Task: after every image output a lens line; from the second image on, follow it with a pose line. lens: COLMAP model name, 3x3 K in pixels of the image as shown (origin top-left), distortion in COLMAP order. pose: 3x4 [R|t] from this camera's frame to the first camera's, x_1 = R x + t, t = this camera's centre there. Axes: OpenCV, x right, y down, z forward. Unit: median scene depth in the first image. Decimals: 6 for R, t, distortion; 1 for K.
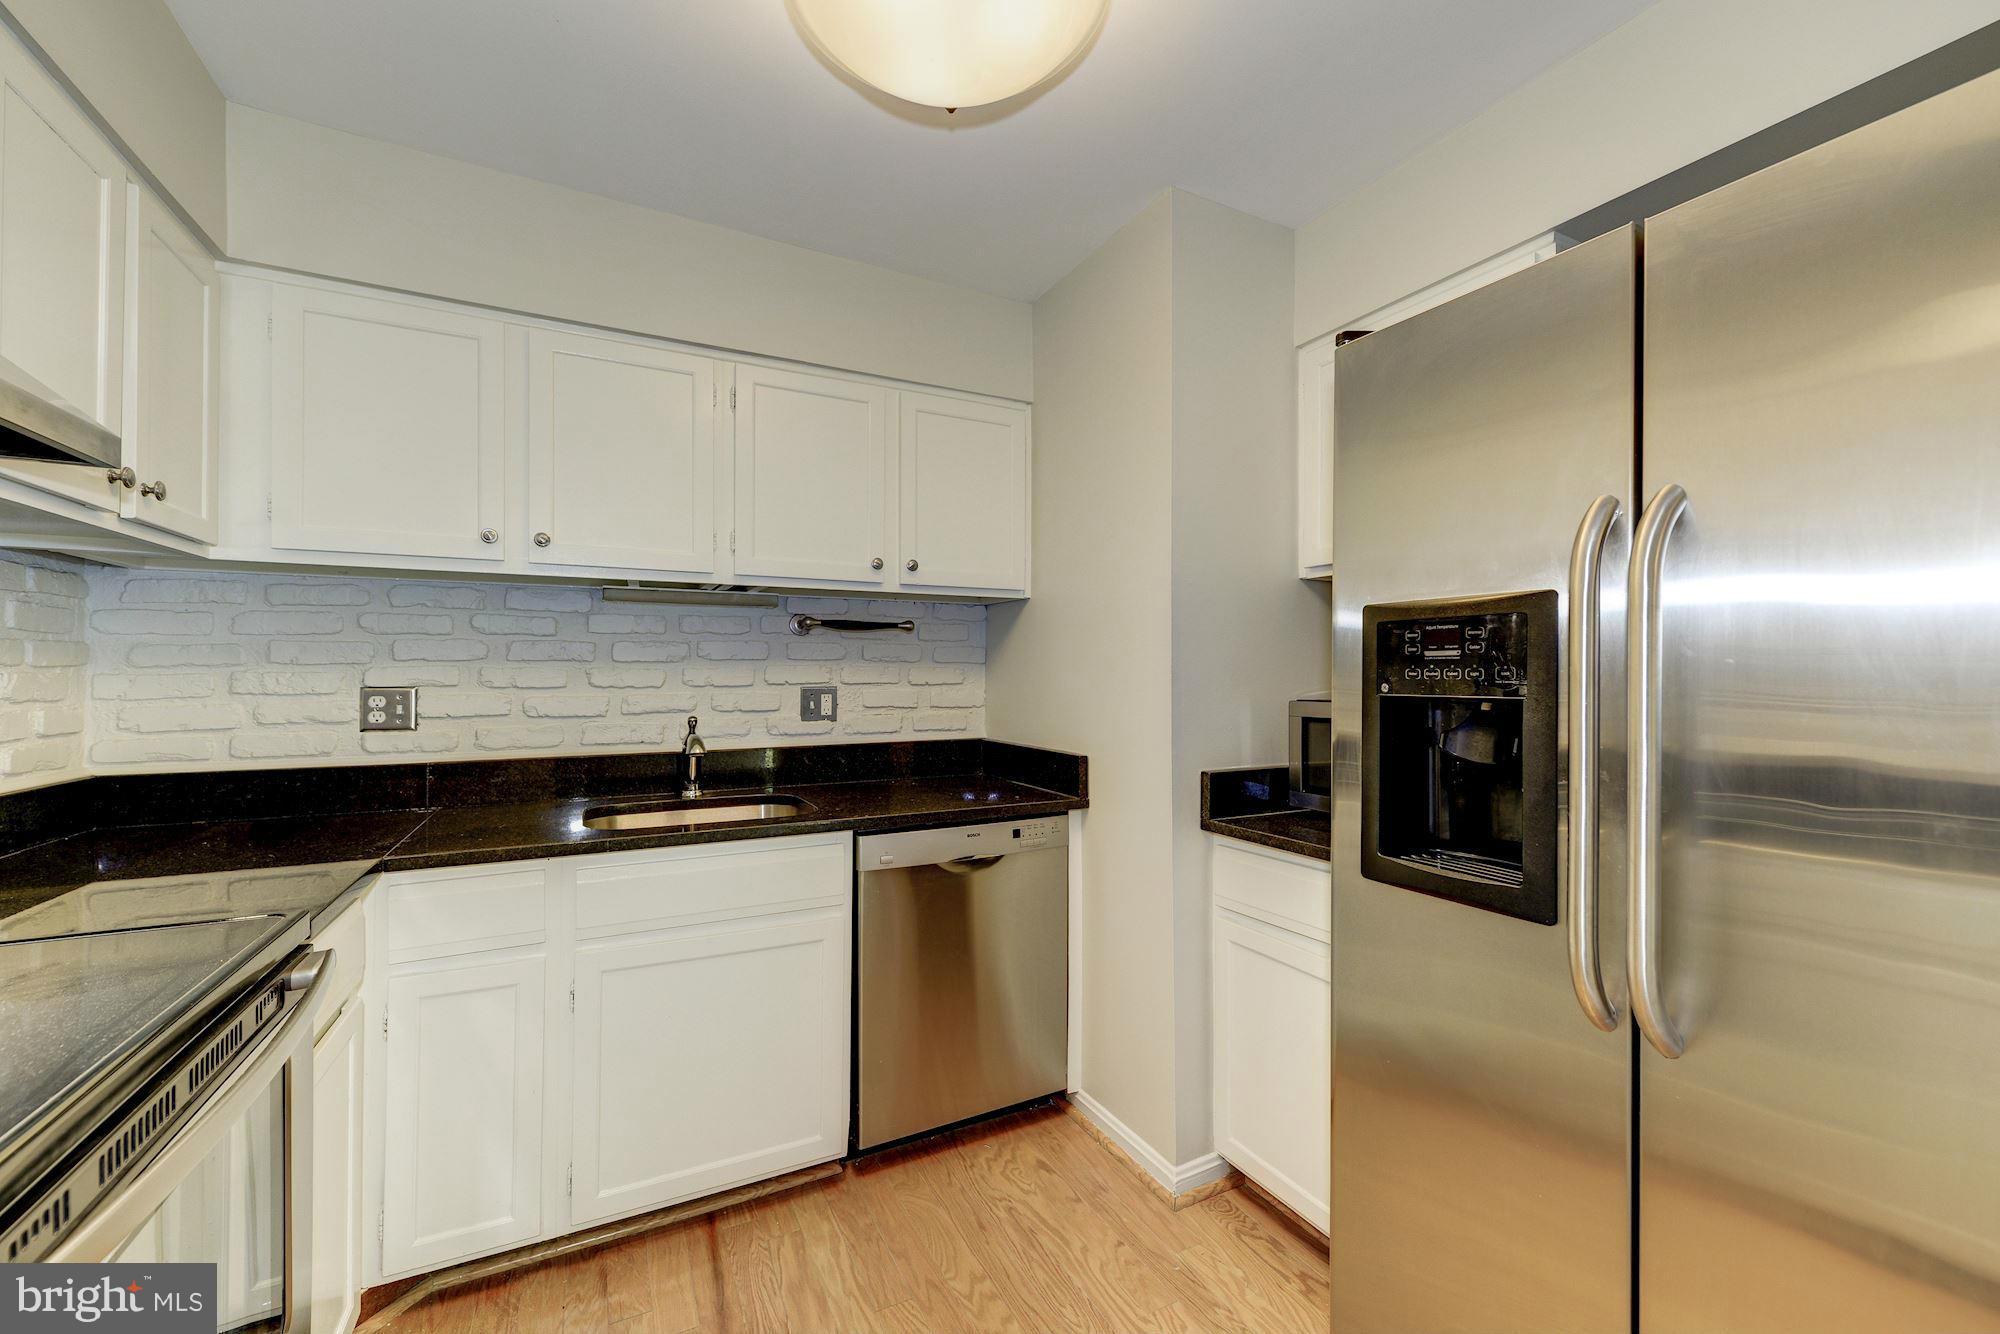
lens RADIAL K [[781.1, 0, 997.7], [0, 781.1, 667.9], [0, 0, 1]] dist [0.013436, -0.003827]
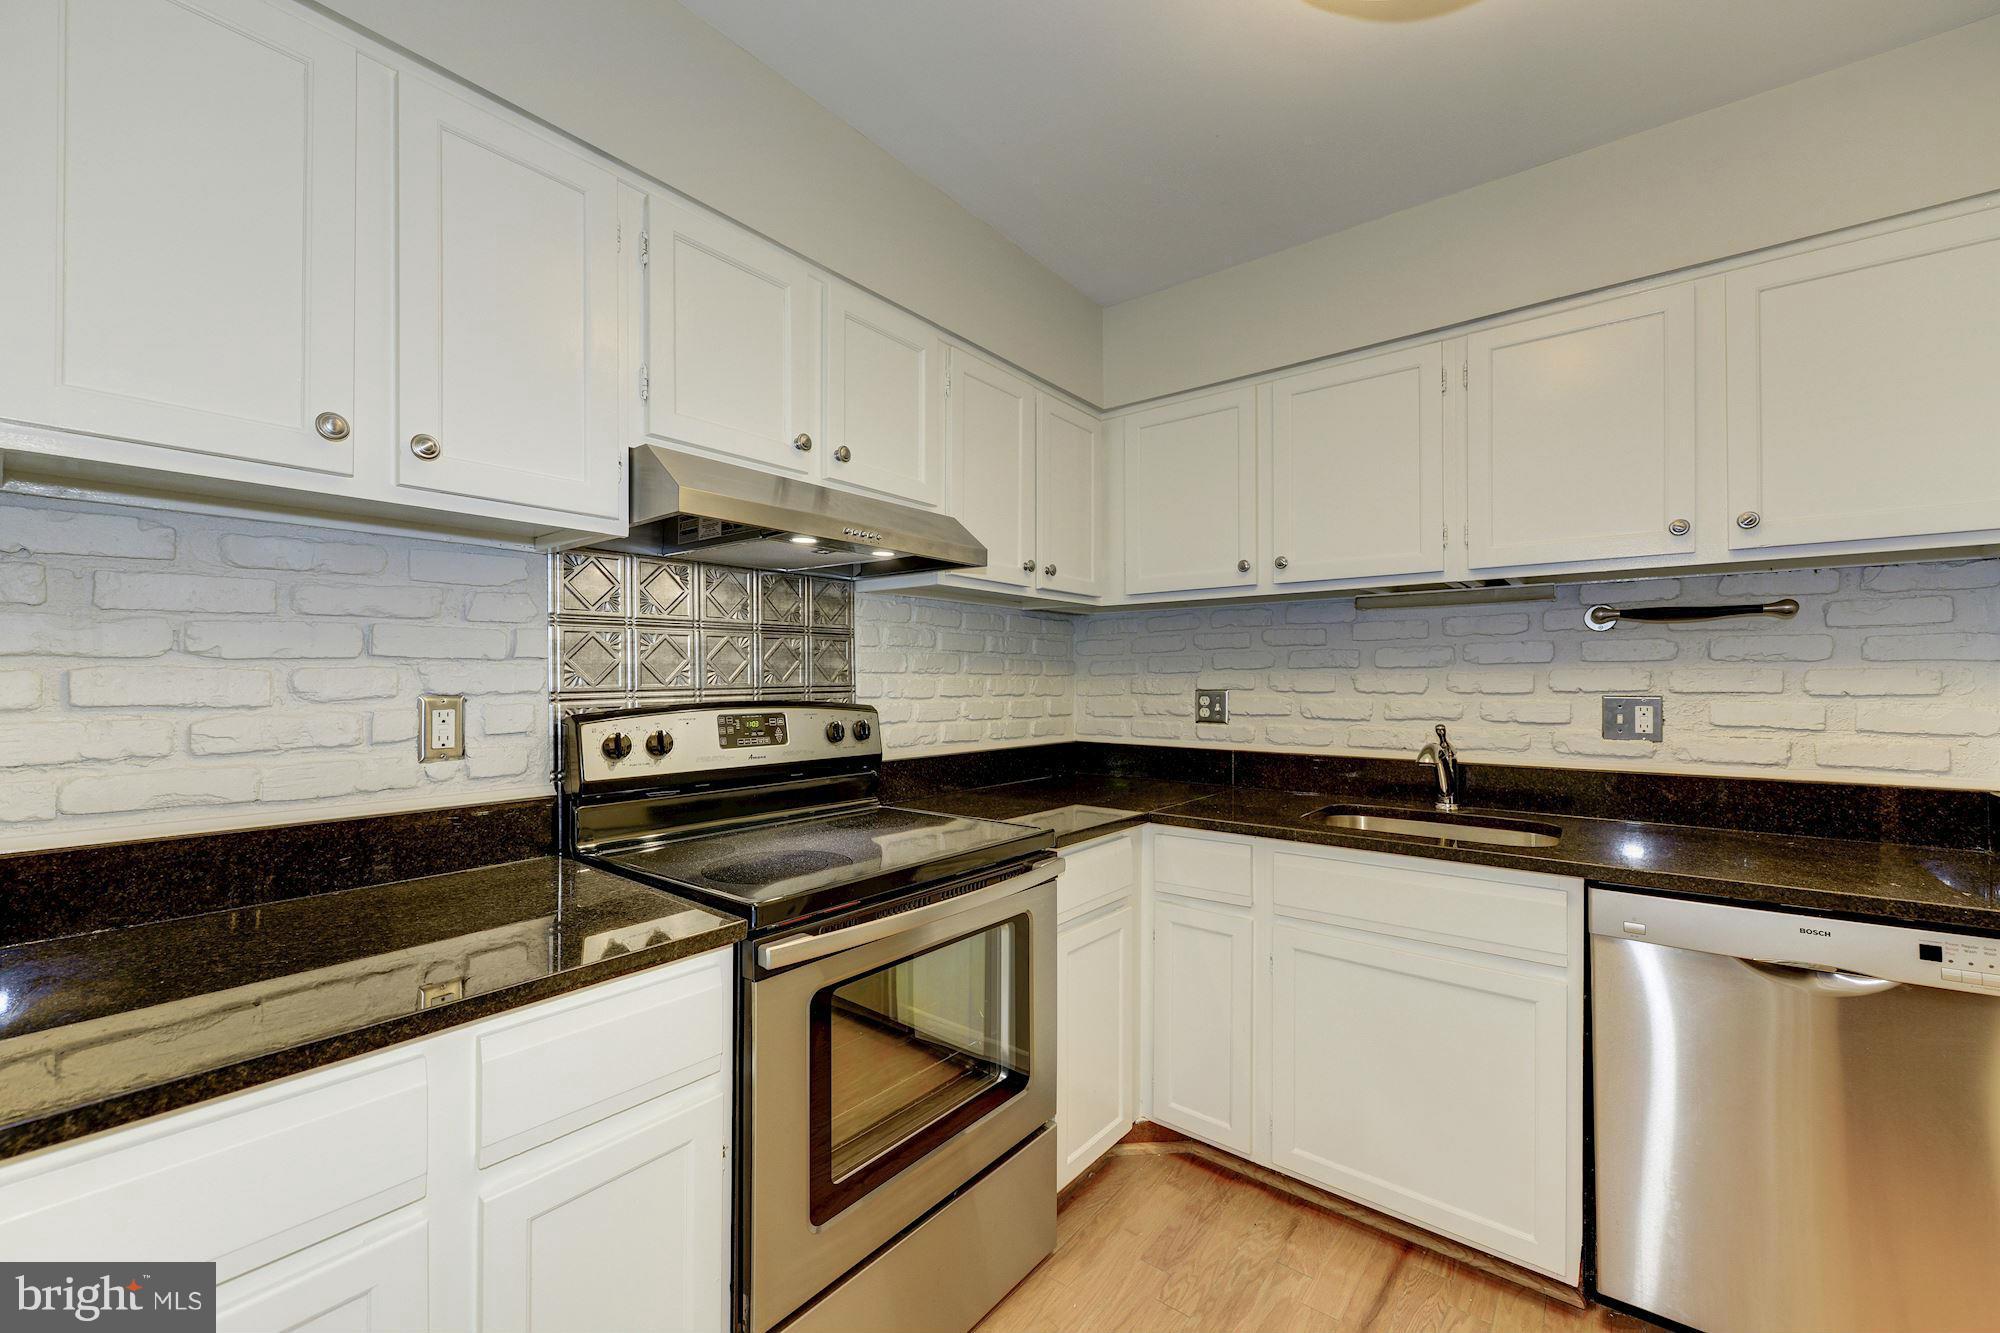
lens RADIAL K [[781.1, 0, 1005.6], [0, 781.1, 676.6], [0, 0, 1]] dist [0.013436, -0.003827]
pose [[0.439419, -0.004612, -0.898270, 0.254687], [0.007603, 0.999970, -0.001414, 0.001647], [0.898250, -0.006208, 0.439441, 0.126532]]
